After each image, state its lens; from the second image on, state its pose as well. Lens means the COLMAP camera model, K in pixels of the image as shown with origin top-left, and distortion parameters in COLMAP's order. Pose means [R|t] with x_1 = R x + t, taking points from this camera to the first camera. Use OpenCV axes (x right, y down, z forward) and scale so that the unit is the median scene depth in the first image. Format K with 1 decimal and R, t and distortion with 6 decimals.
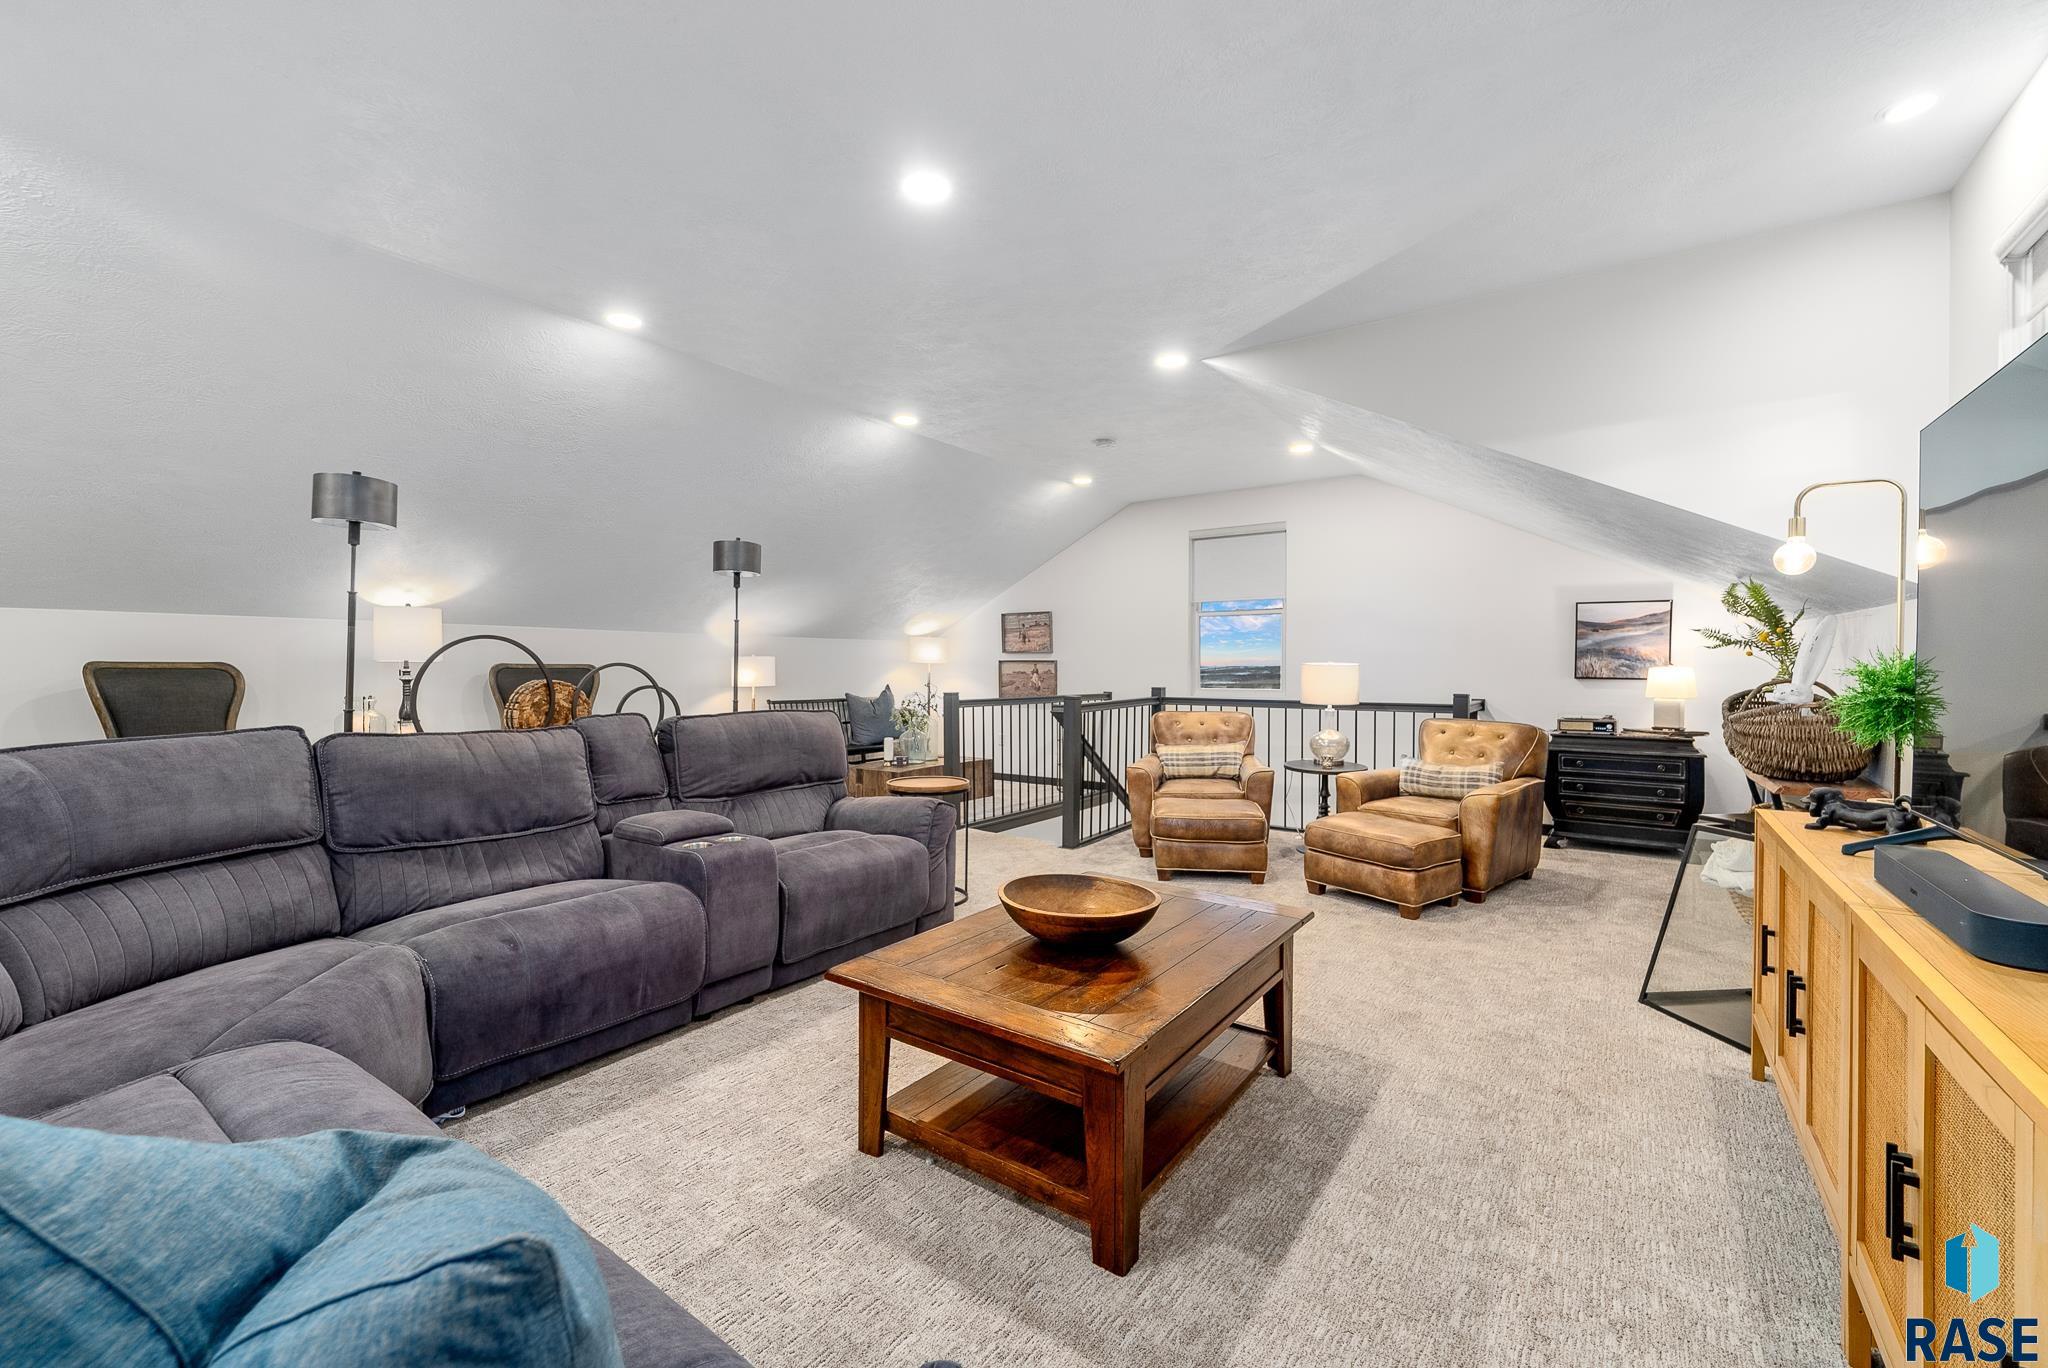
lens RADIAL K [[848.4, 0, 1024.0], [0, 848.4, 684.0], [0, 0, 1]] dist [-0.000105, -0.000077]
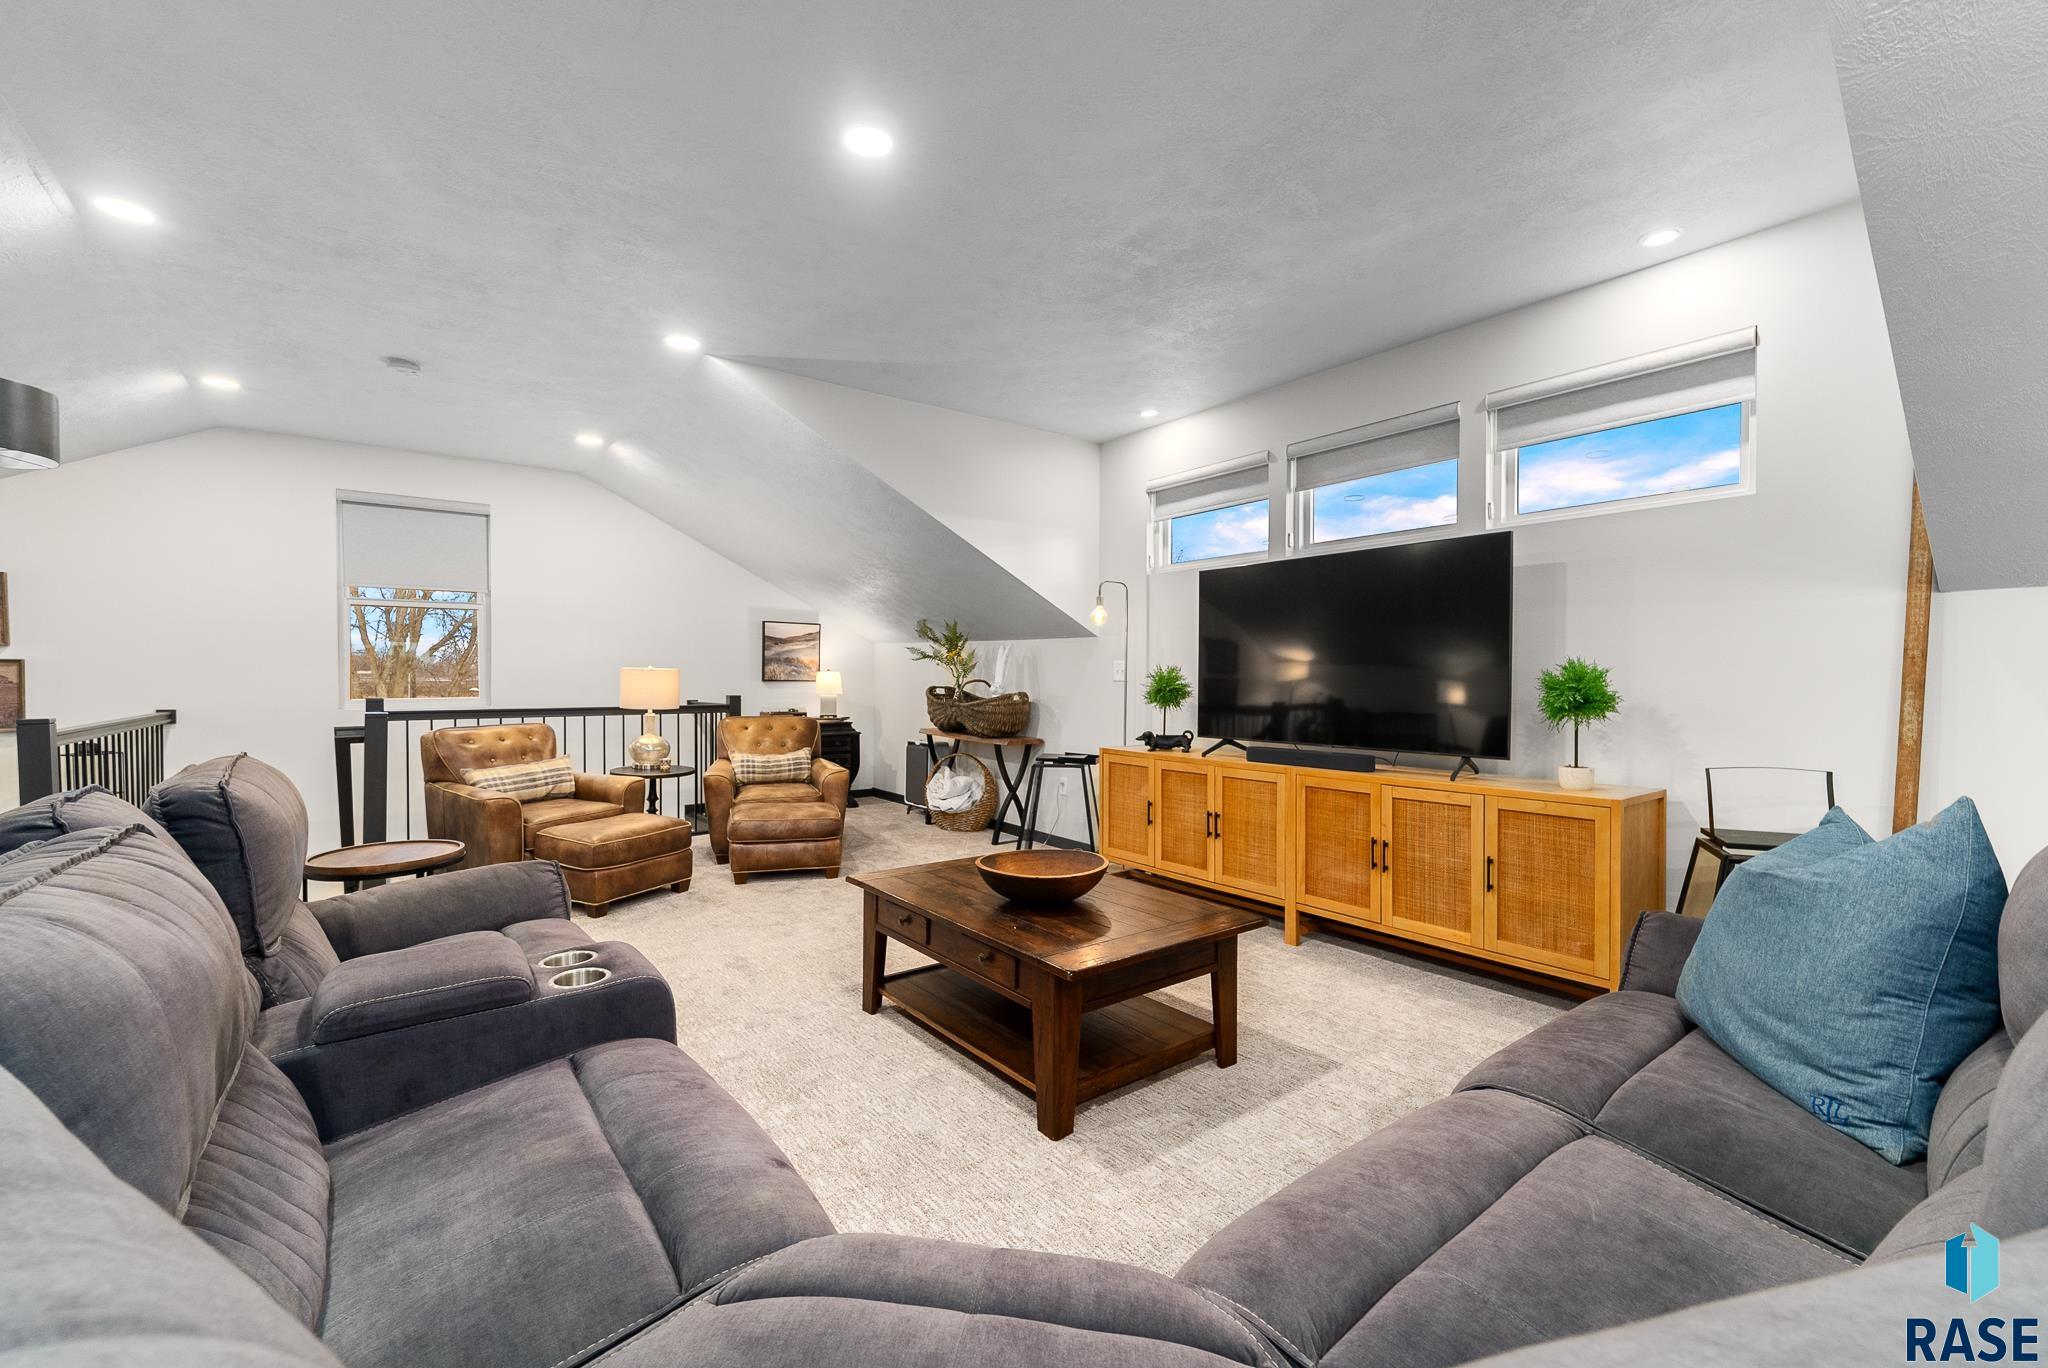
lens RADIAL K [[834.7, 0, 1020.6], [0, 834.7, 697.7], [0, 0, 1]] dist [0.000098, -0.000057]
pose [[0.301836, -0.028824, 0.952924, -0.386365], [0.016815, 0.999548, 0.024908, -0.005729], [-0.953212, 0.008505, 0.302184, 0.241335]]
